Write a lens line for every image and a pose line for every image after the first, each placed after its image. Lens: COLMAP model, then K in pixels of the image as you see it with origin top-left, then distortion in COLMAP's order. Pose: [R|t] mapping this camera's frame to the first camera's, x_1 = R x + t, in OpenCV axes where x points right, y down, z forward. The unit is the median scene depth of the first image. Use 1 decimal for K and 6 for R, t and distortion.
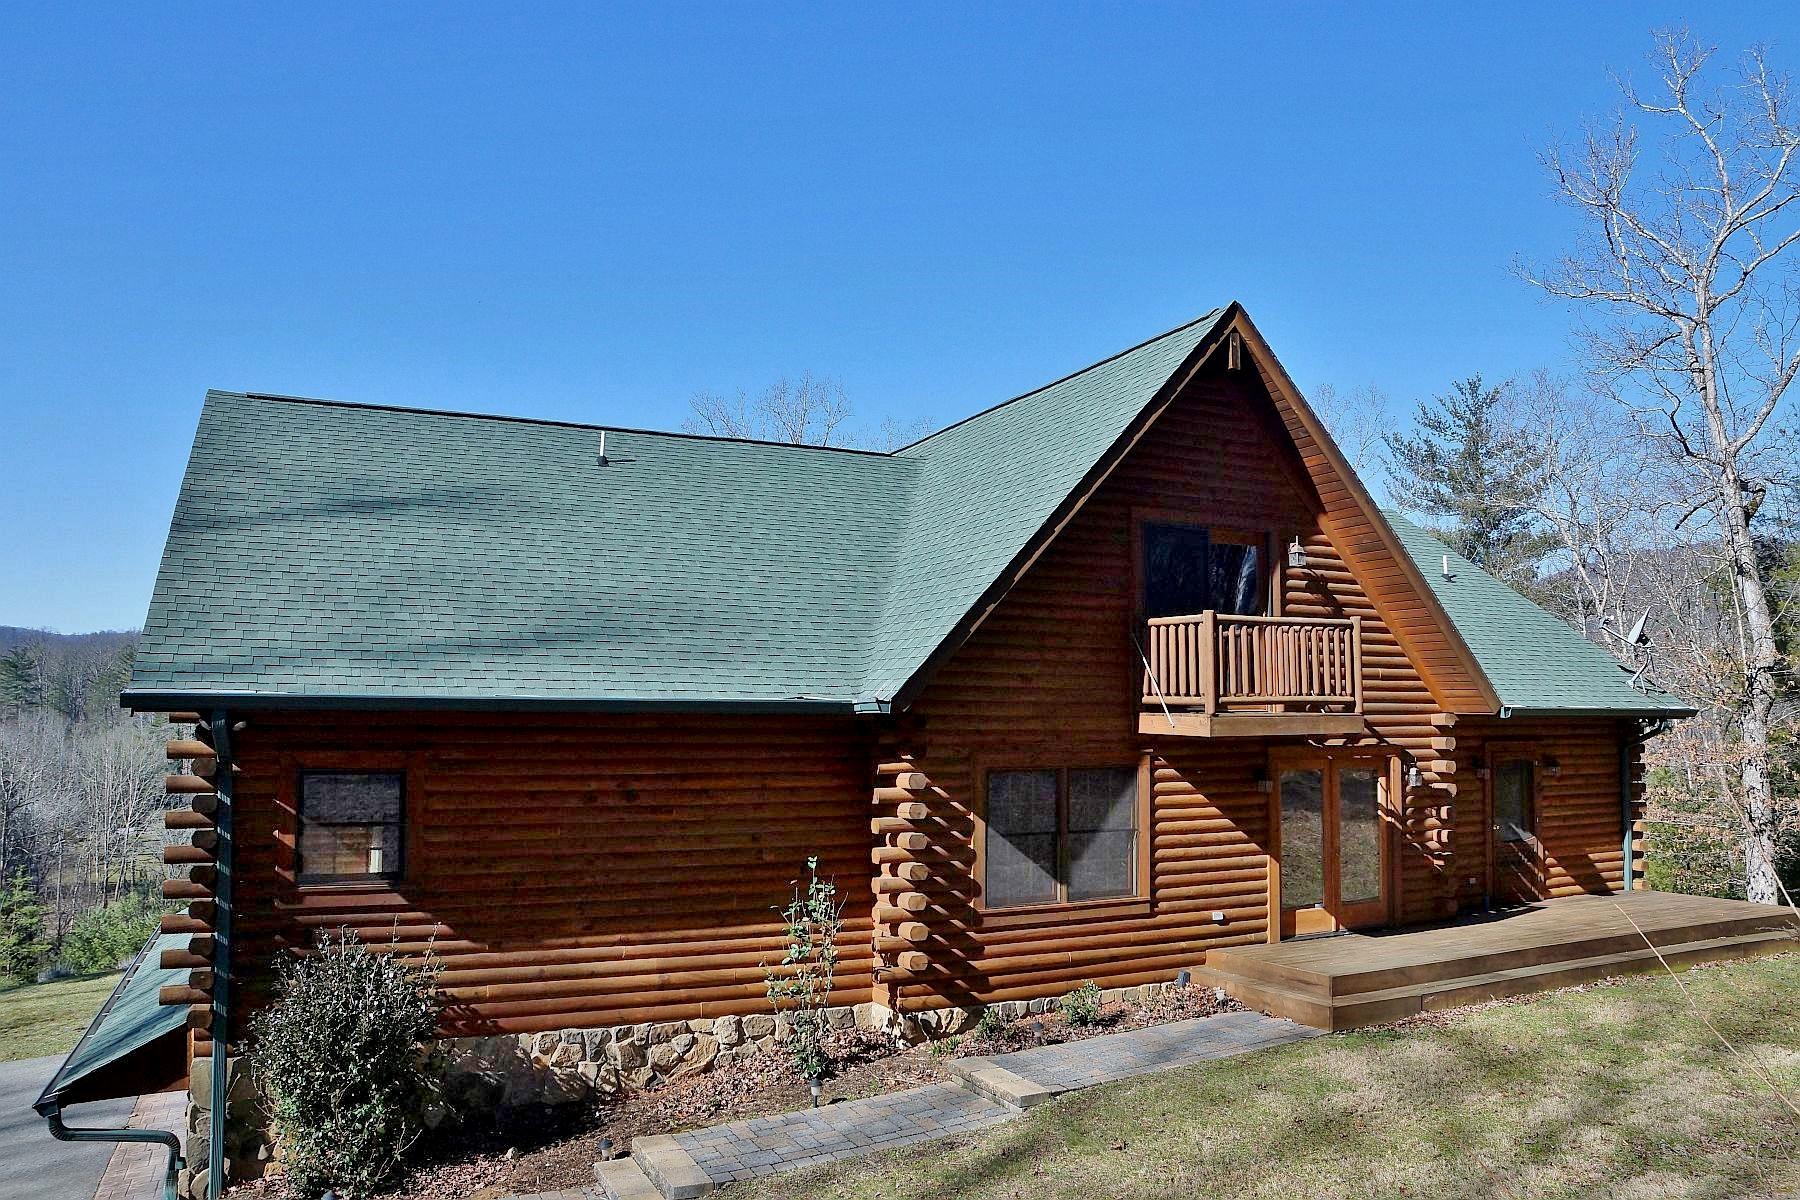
lens RADIAL K [[1263.5, 0, 900.0], [0, 1263.5, 600.0], [0, 0, 1]] dist [-0.146024, 0.095216]
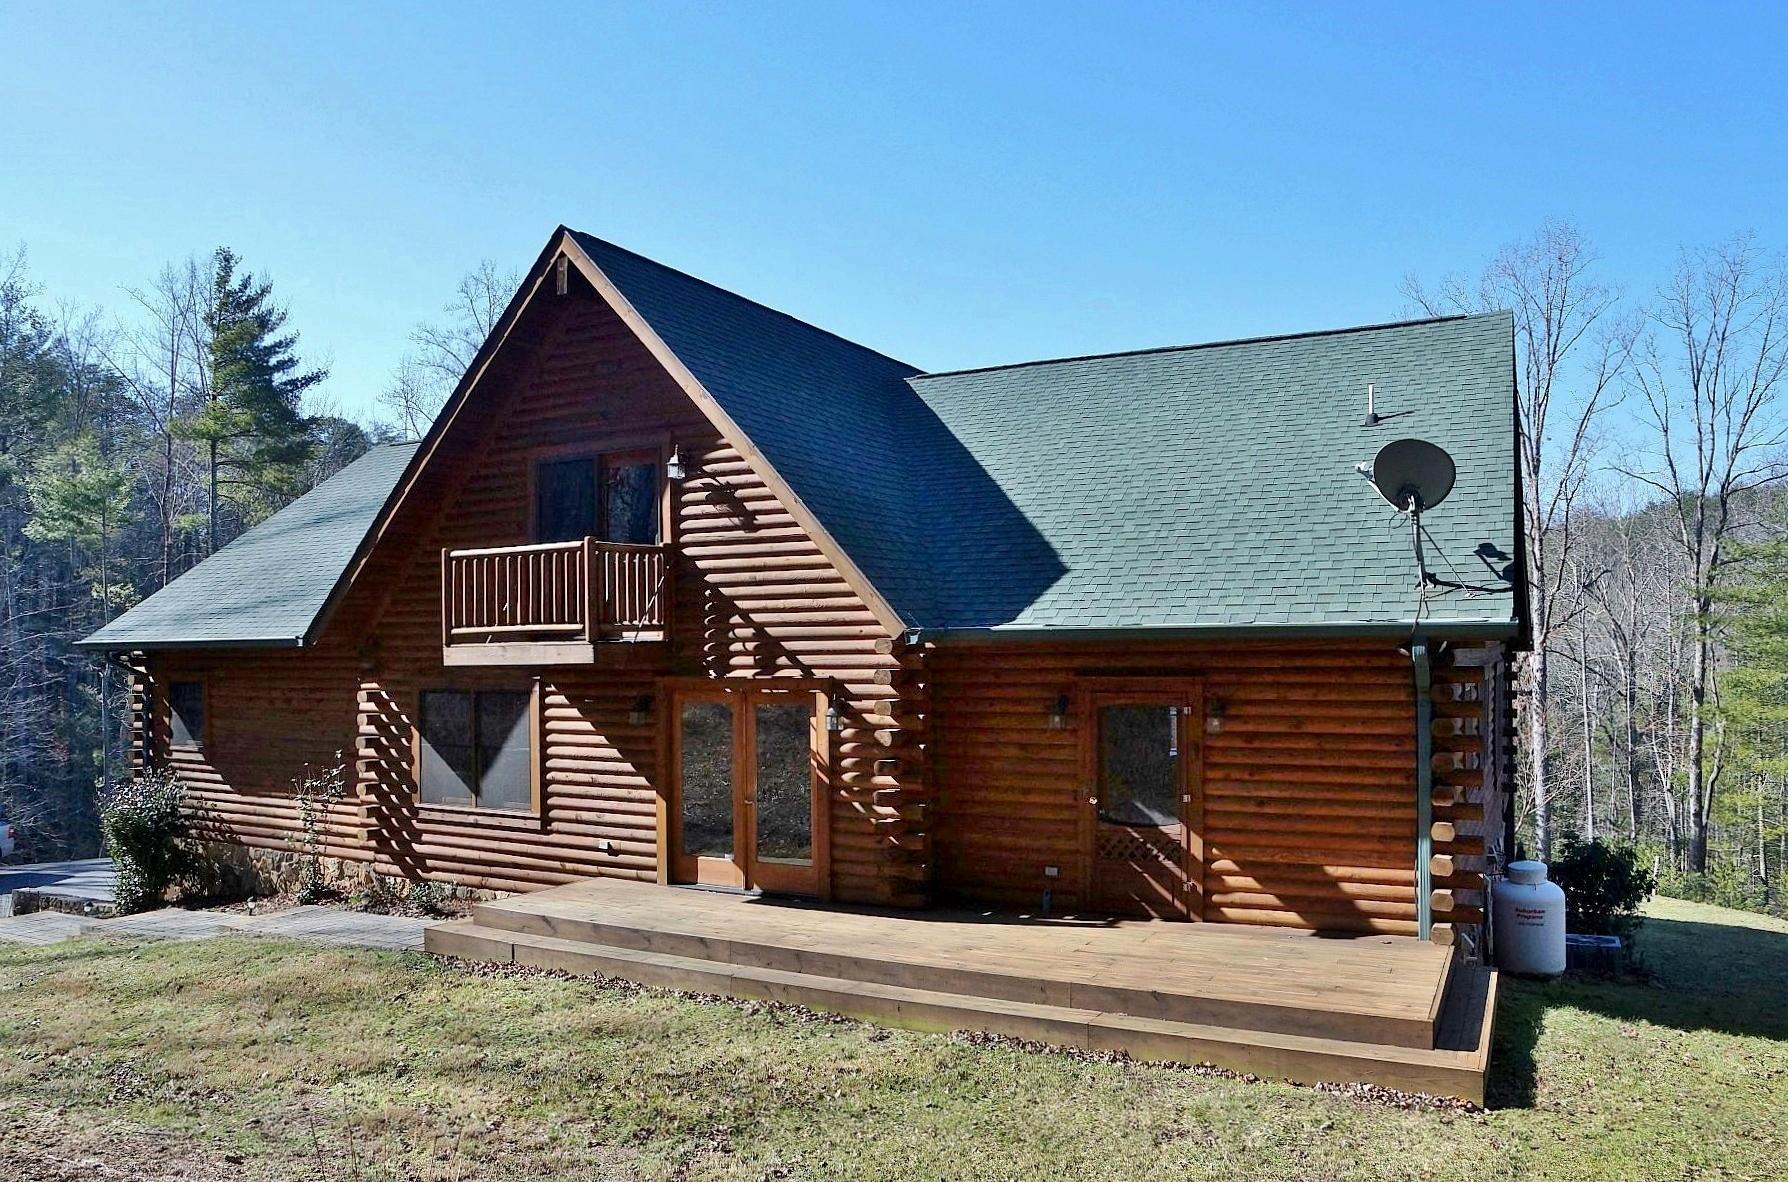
lens RADIAL K [[1263.0, 0, 894.0], [0, 1263.0, 591.0], [0, 0, 1]] dist [-0.147910, 0.083887]
pose [[0.591538, -0.045190, -0.805010, 1.217066], [0.089040, 0.995983, 0.009518, 0.063228], [0.801346, -0.077308, 0.593185, 0.614848]]
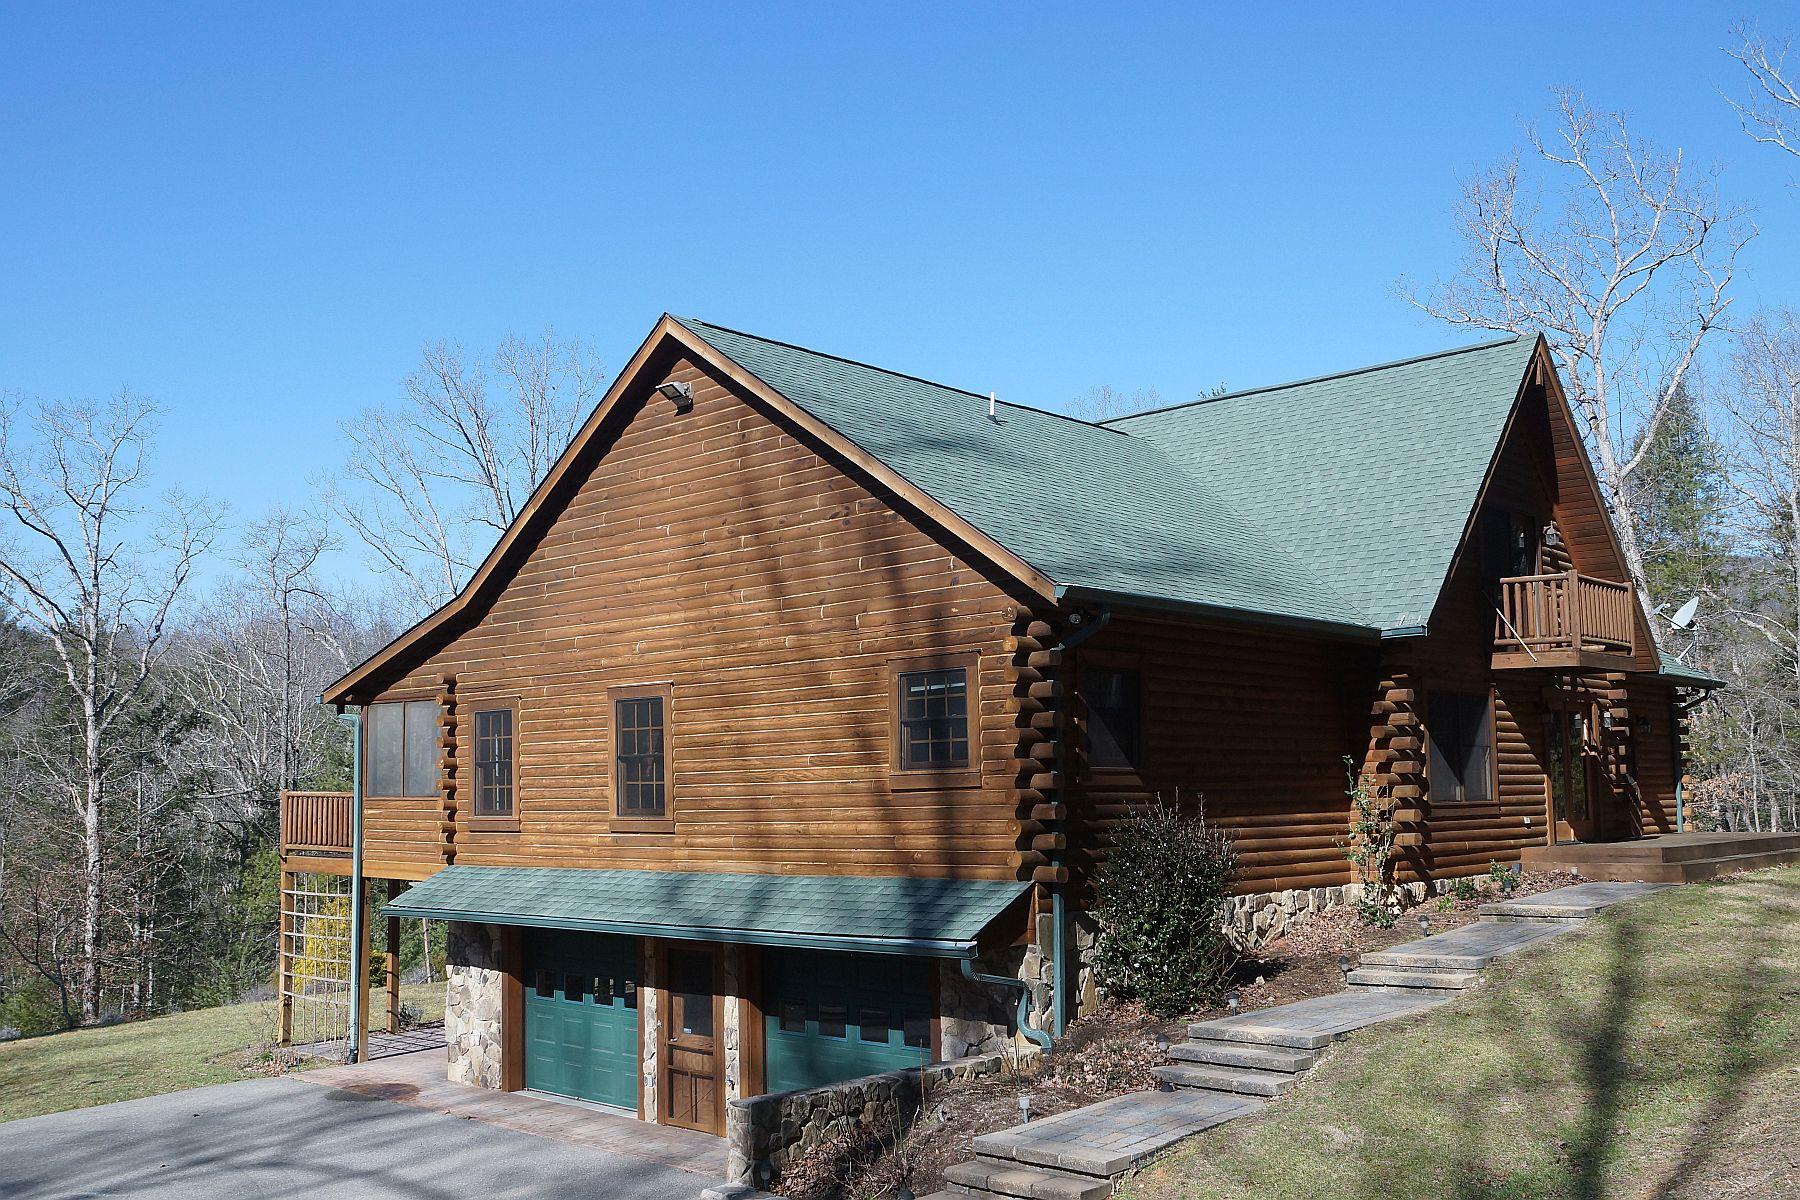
lens RADIAL K [[1711.4, 0, 900.0], [0, 1711.4, 600.0], [0, 0, 1]] dist [-0.064393, 0.001915]
pose [[0.923567, 0.030945, 0.382187, -0.979253], [-0.020396, 0.999292, -0.031624, 0.100245], [-0.382895, 0.021412, 0.923544, -0.332273]]
